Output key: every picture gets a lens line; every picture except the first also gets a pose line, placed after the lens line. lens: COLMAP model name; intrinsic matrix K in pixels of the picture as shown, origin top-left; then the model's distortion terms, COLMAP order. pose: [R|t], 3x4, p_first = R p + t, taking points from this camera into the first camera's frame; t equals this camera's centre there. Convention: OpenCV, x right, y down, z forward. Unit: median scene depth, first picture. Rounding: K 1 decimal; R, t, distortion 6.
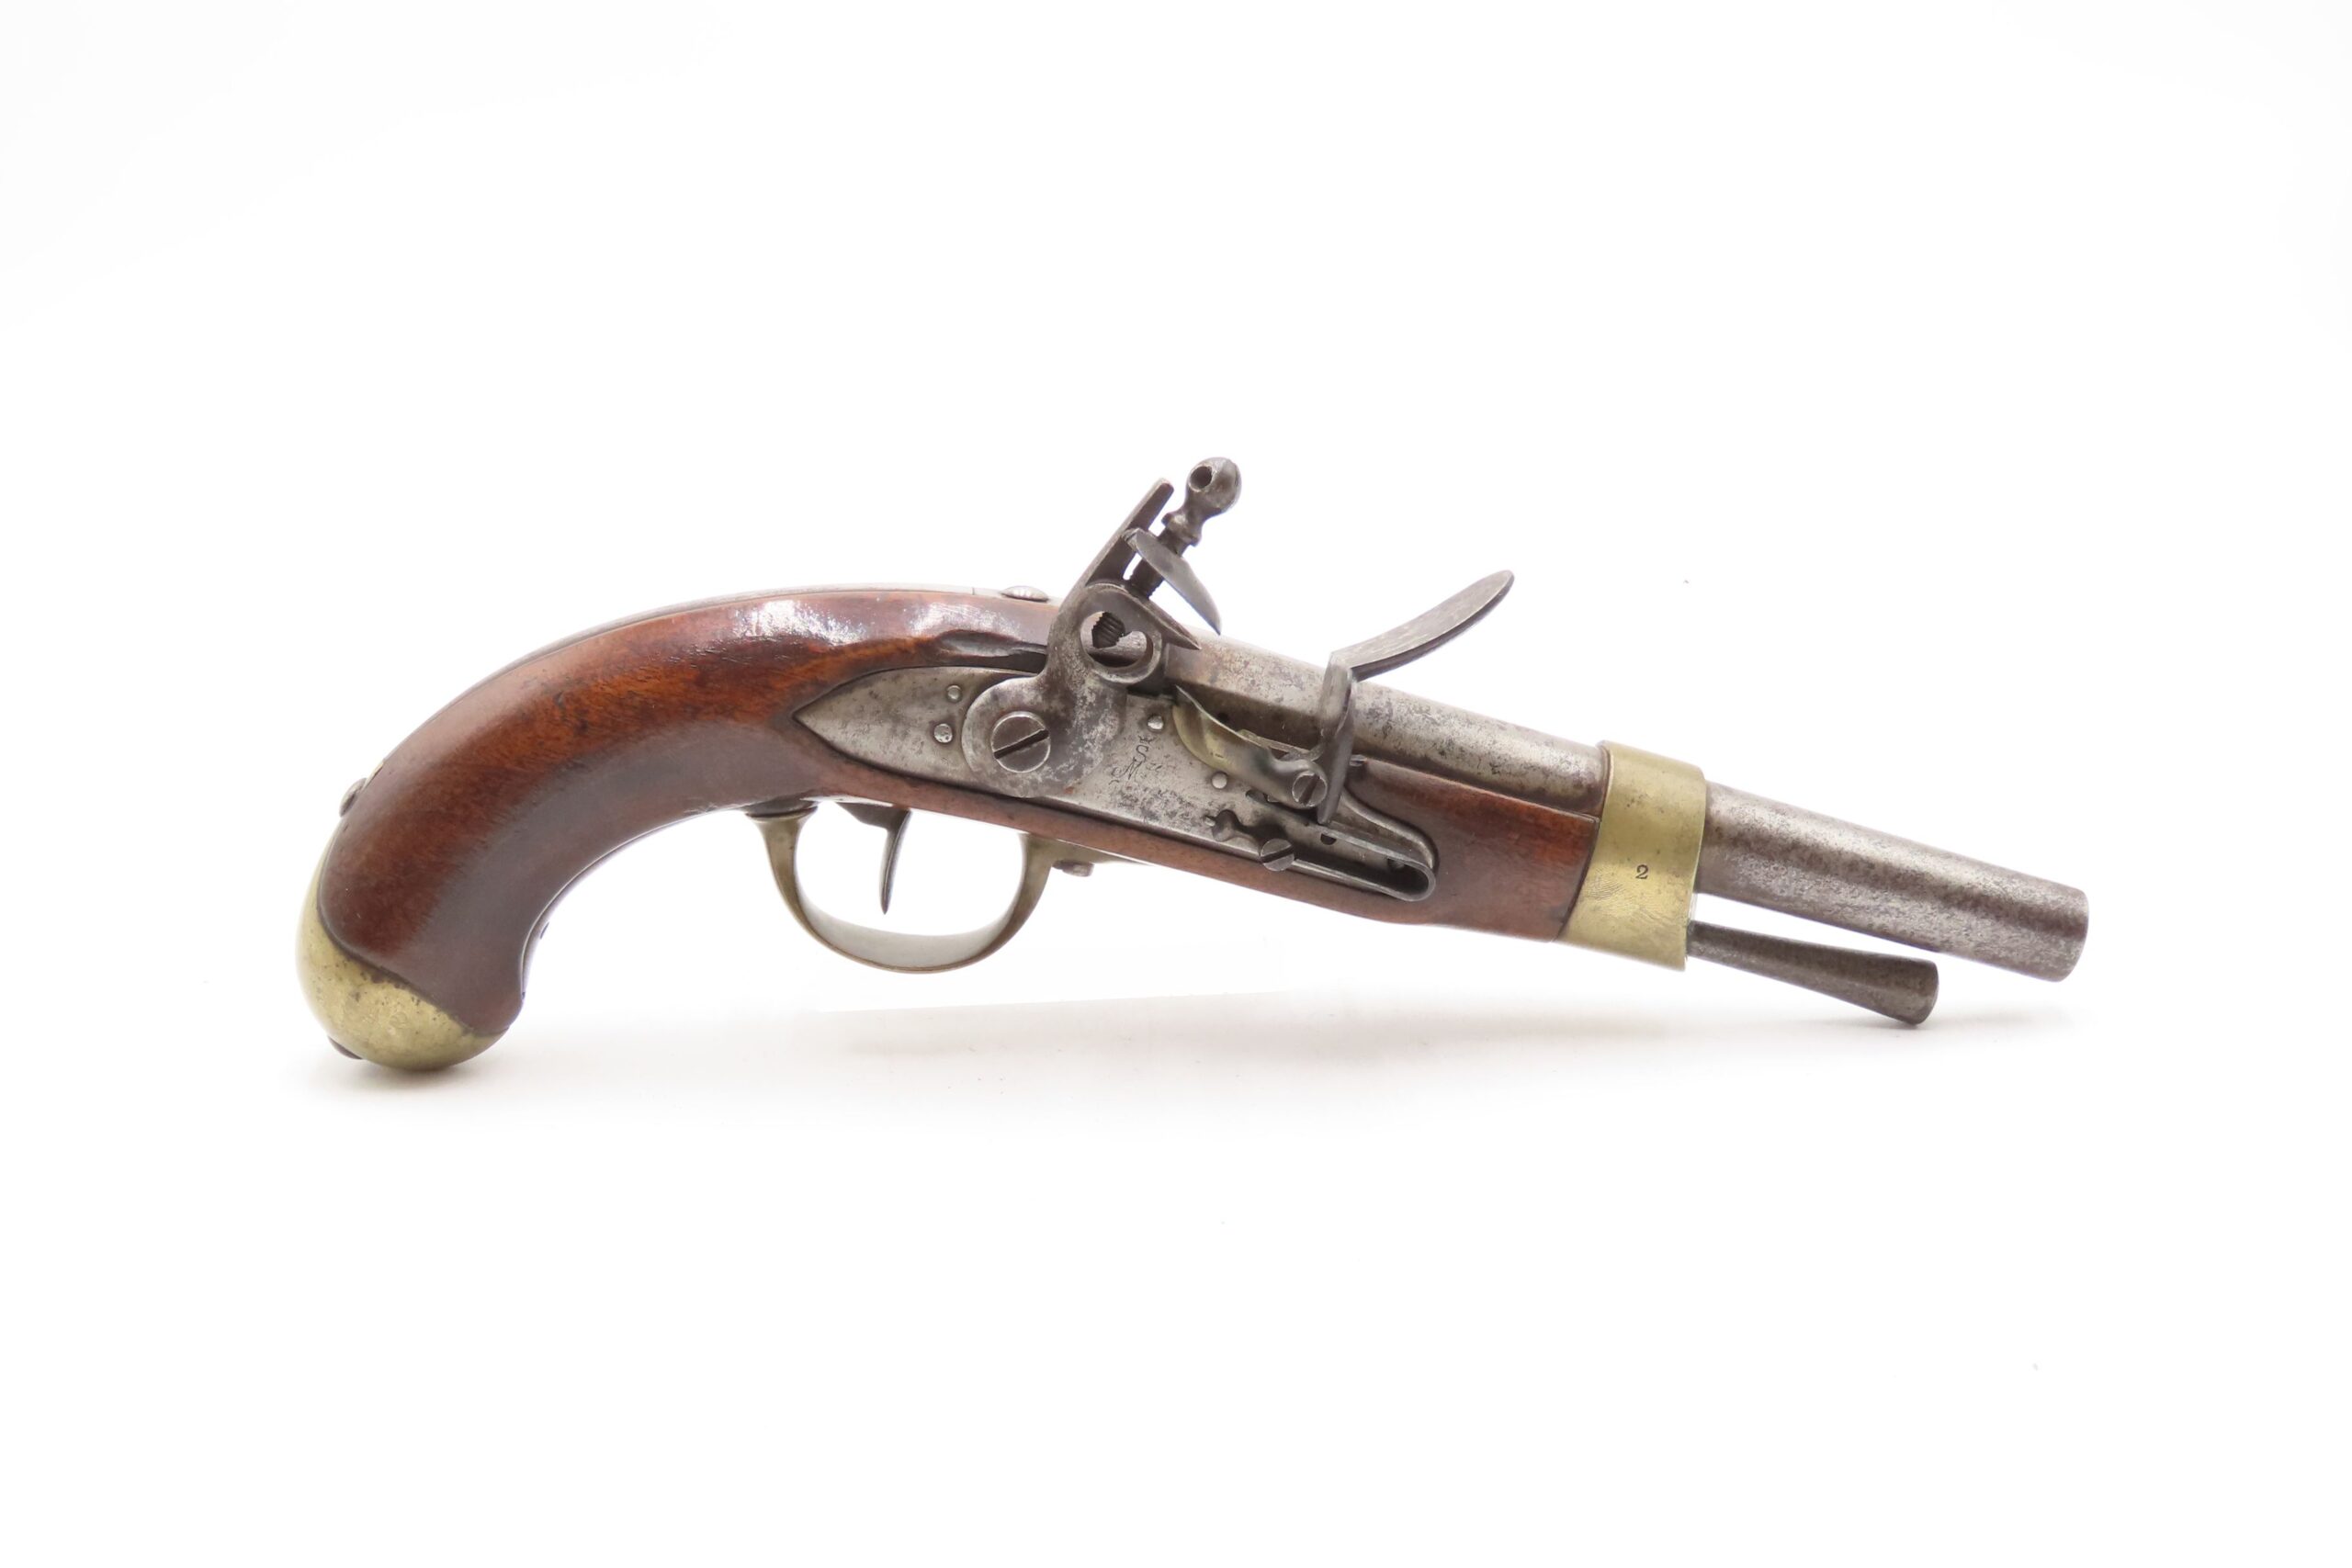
lens RADIAL K [[3064.6, 0, 1171.9], [0, 3064.6, 794.9], [0, 0, 1]] dist [-0.025343, 0.000000]
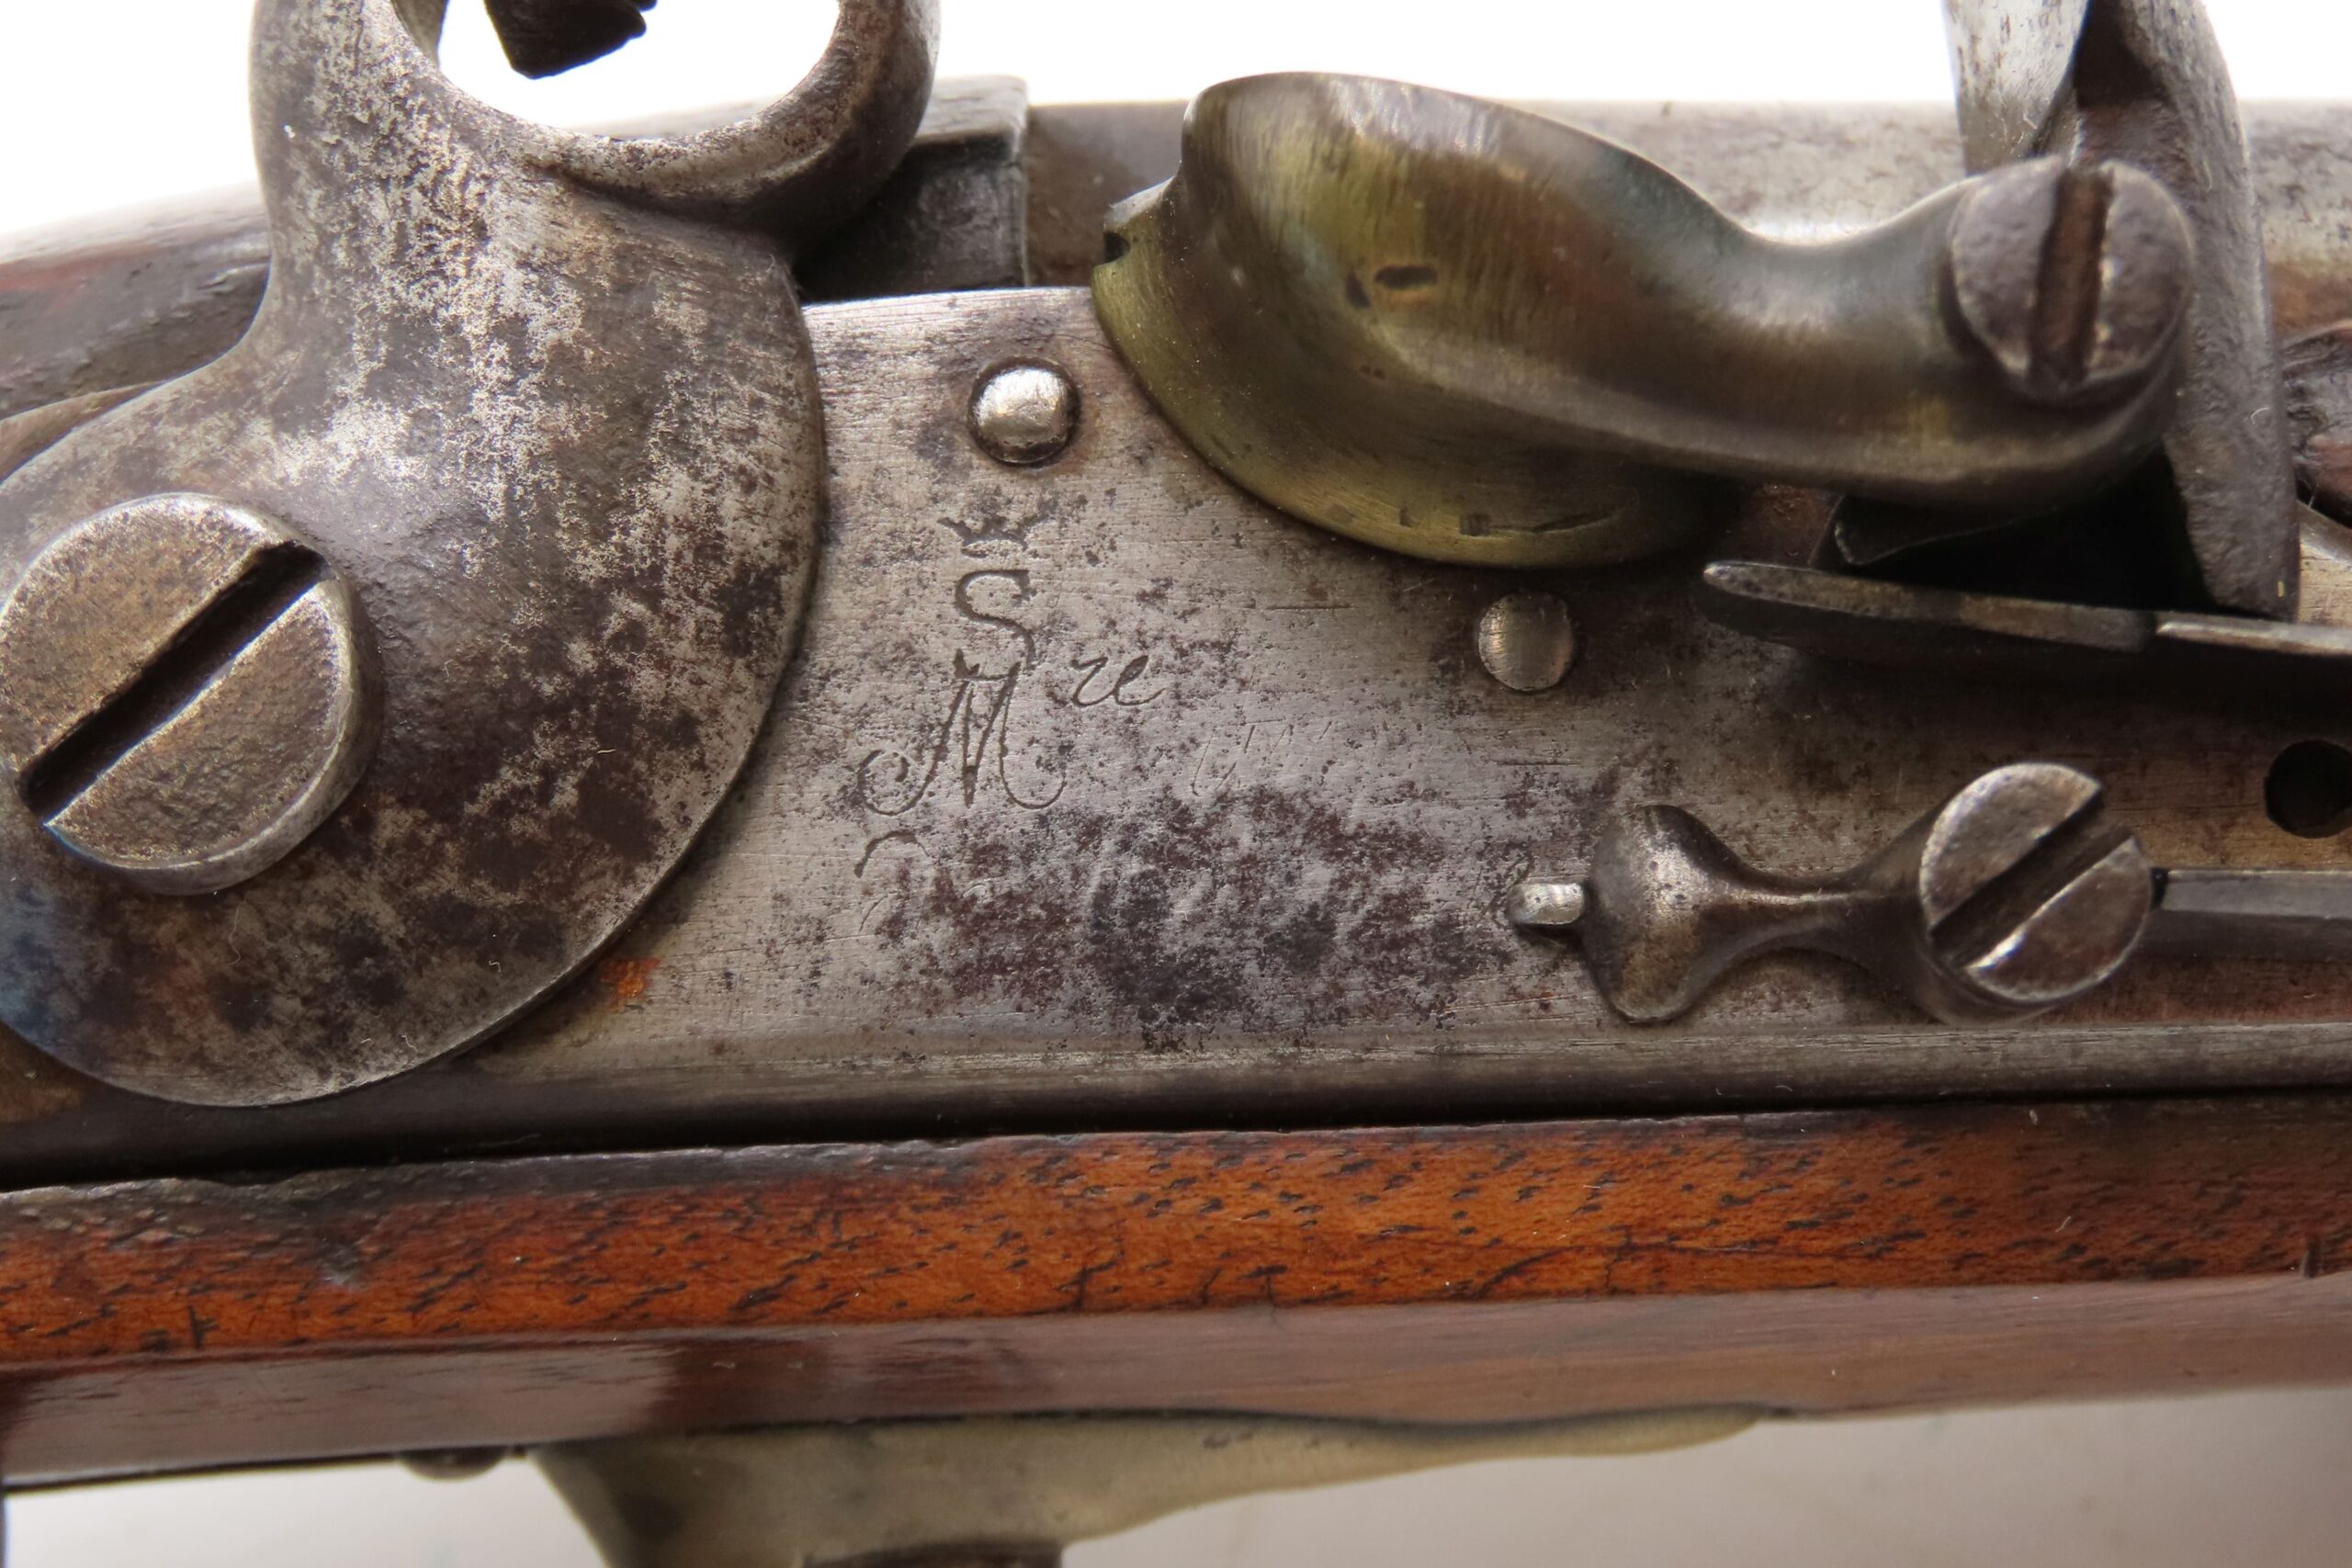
lens RADIAL K [[4252.8, 0, 1173.8], [0, 4252.8, 782.8], [0, 0, 1]] dist [-0.115868, 0.000000]
pose [[0.945939, -0.317456, -0.066497, 0.010642], [0.265623, 0.875875, -0.402848, 0.084500], [0.186130, 0.363406, 0.912848, 0.803721]]
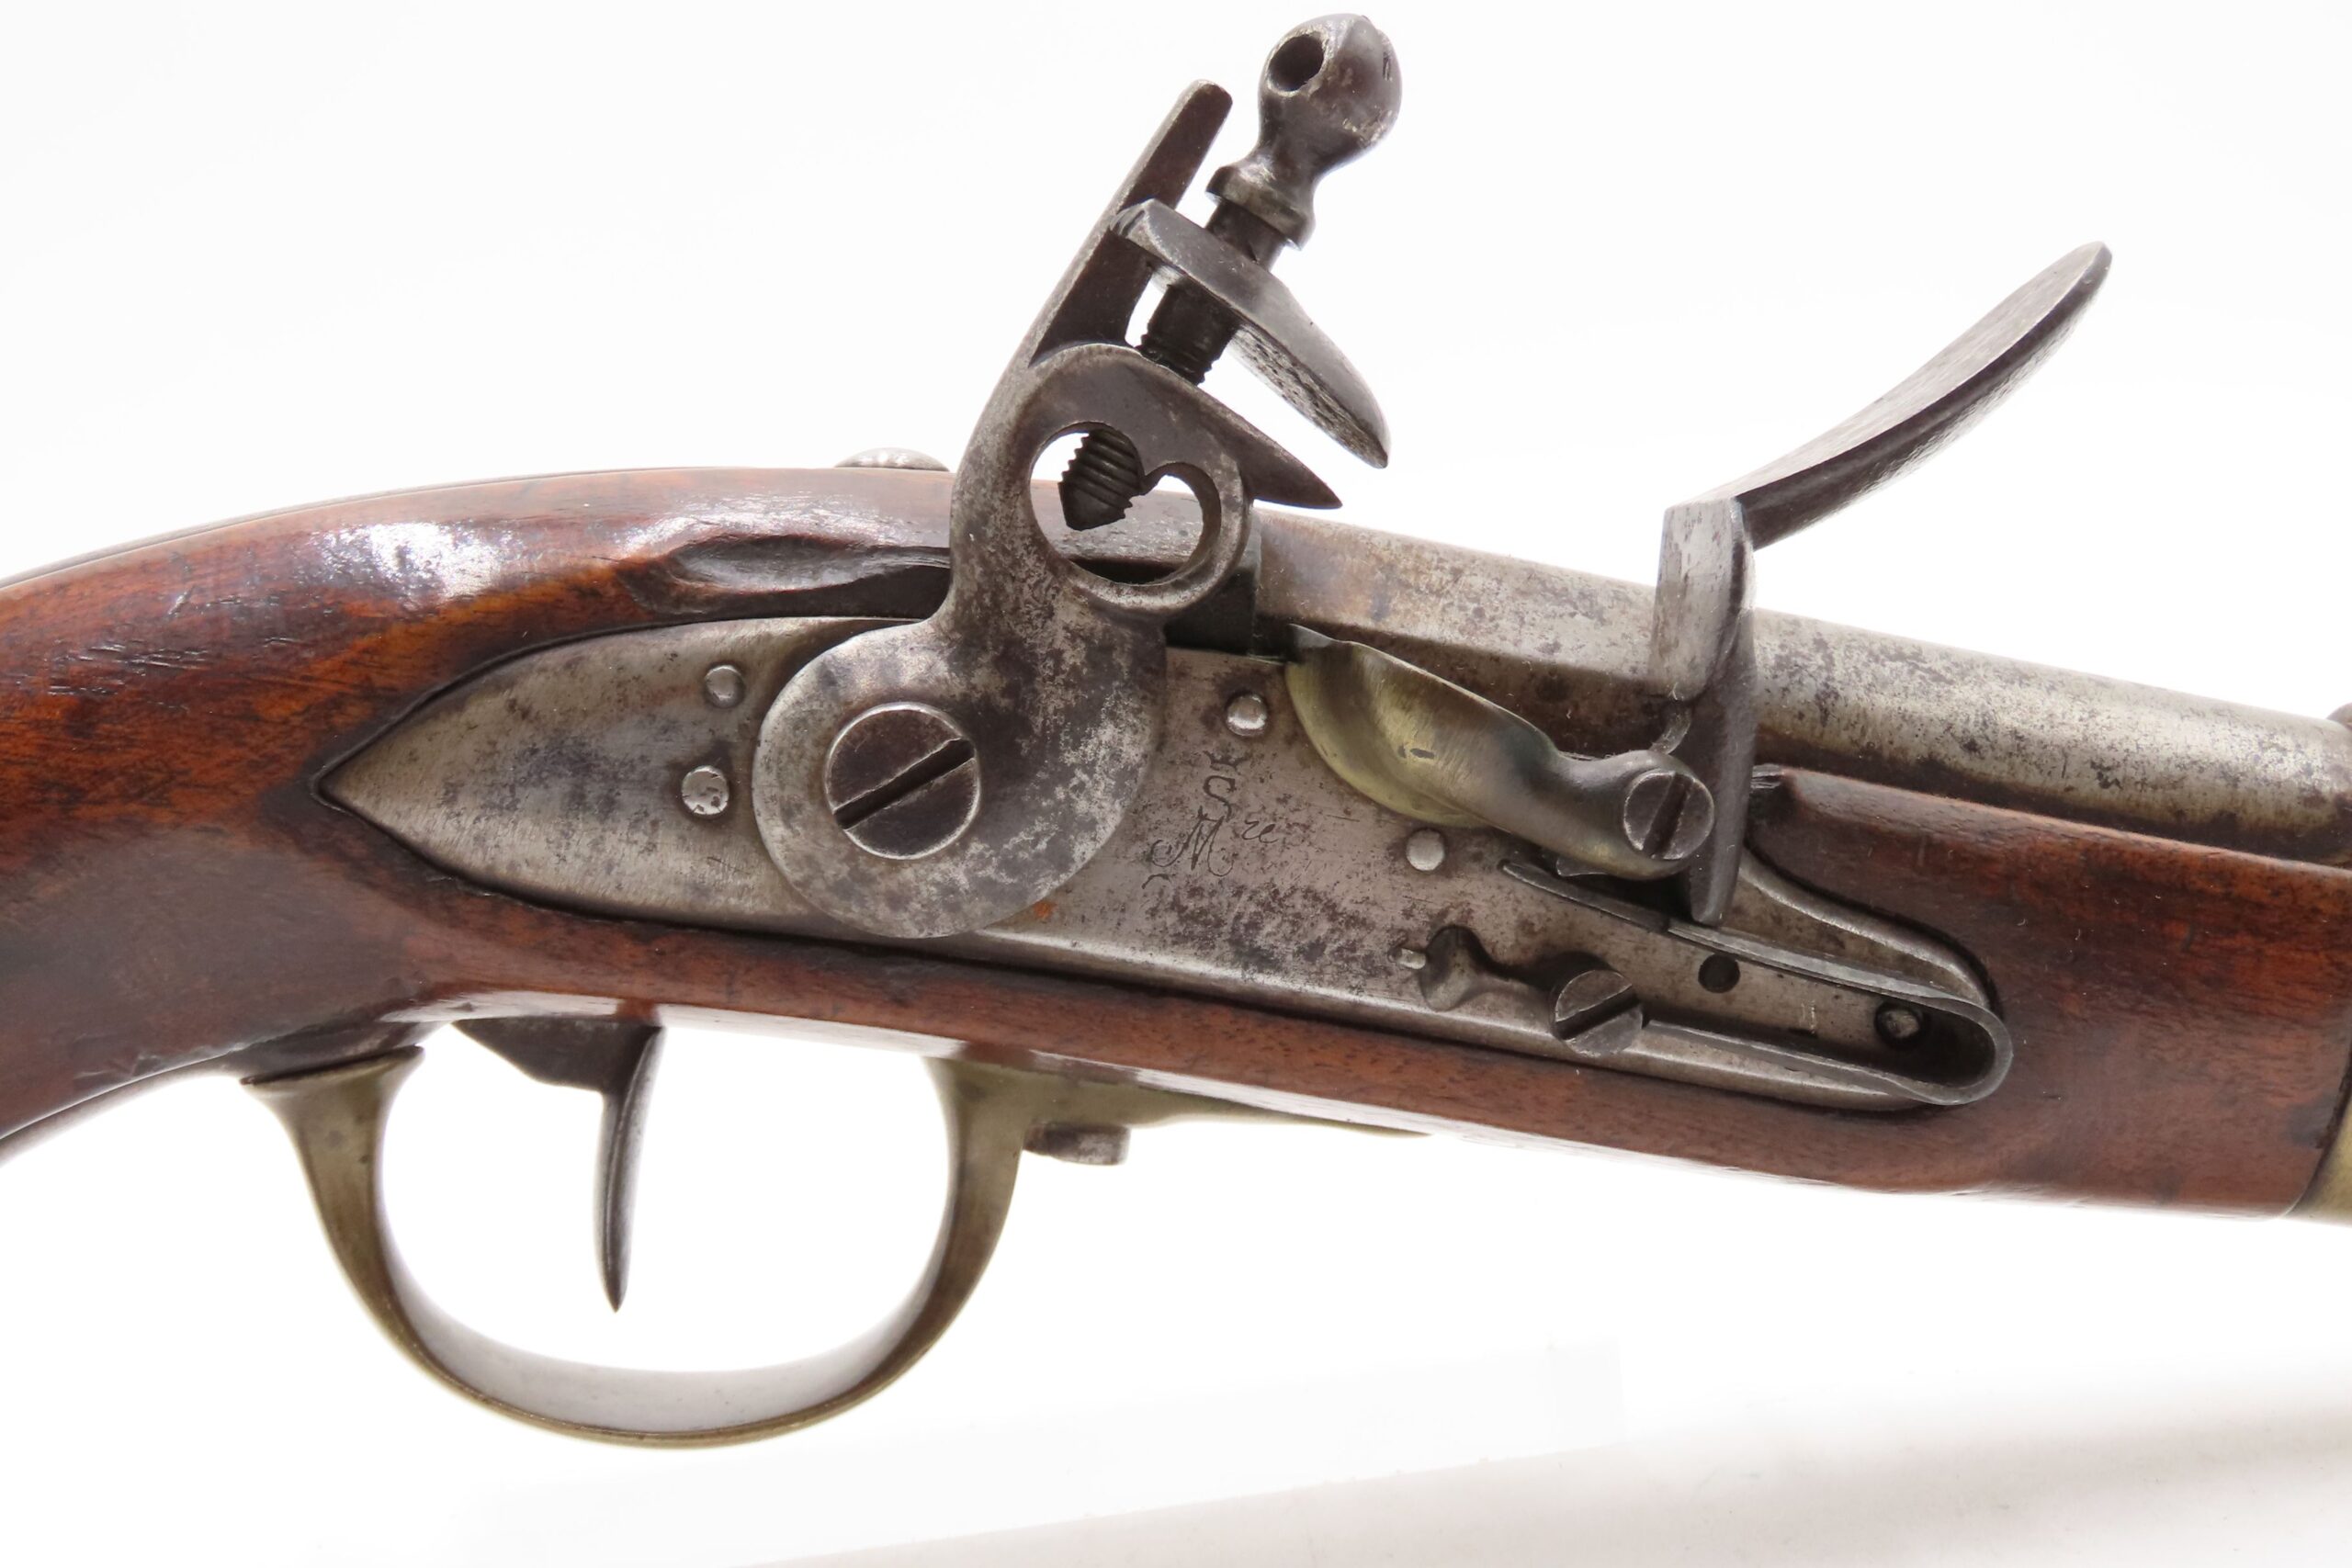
lens RADIAL K [[4252.8, 0, 1184.3], [0, 4252.8, 779.9], [0, 0, 1]] dist [-0.115868, 0.000000]
pose [[0.994646, -0.103263, -0.004053, -0.011820], [0.101055, 0.980085, -0.170941, 0.075894], [0.021624, 0.169616, 0.985273, 0.467837]]
